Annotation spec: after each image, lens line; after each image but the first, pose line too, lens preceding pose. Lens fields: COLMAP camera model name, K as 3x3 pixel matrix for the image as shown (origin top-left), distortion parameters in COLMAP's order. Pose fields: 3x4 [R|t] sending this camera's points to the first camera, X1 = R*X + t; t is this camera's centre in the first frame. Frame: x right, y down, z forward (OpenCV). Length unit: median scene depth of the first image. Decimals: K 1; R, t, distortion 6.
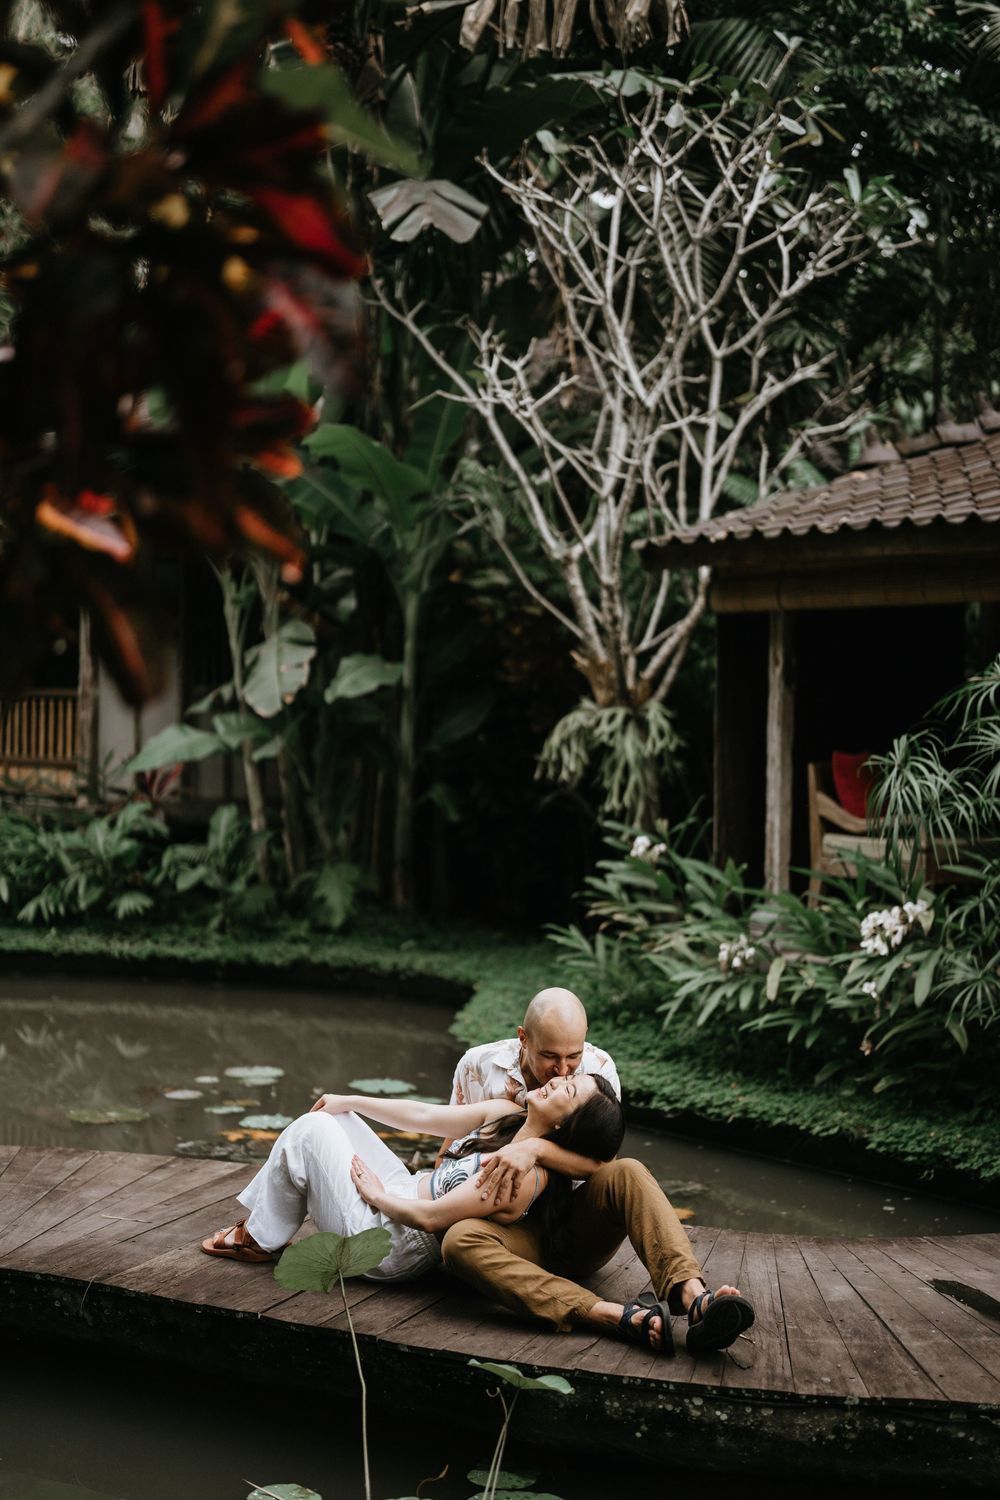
lens RADIAL K [[2200.8, 0, 500.0], [0, 2200.8, 750.0], [0, 0, 1]] dist [-0.133545, 1.087898]
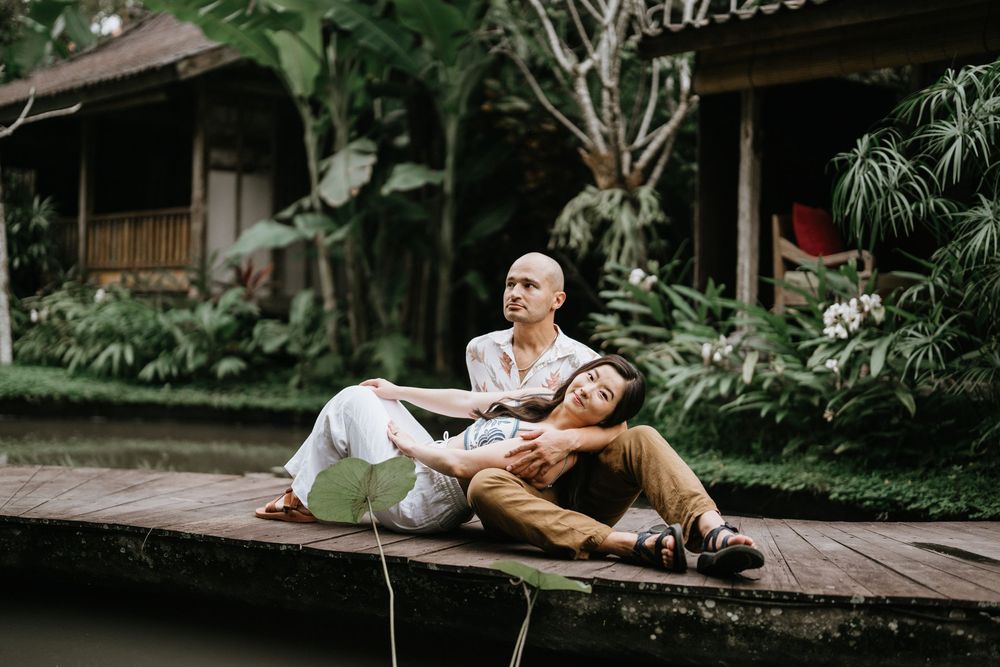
lens RADIAL K [[1538.6, 0, 500.7], [0, 1538.6, 364.6], [0, 0, 1]] dist [-0.142207, 1.026868]
pose [[0.999913, 0.008561, -0.010082, -0.002538], [-0.008781, 0.999720, -0.021964, 0.119705], [0.009892, 0.022050, 0.999708, 0.156394]]
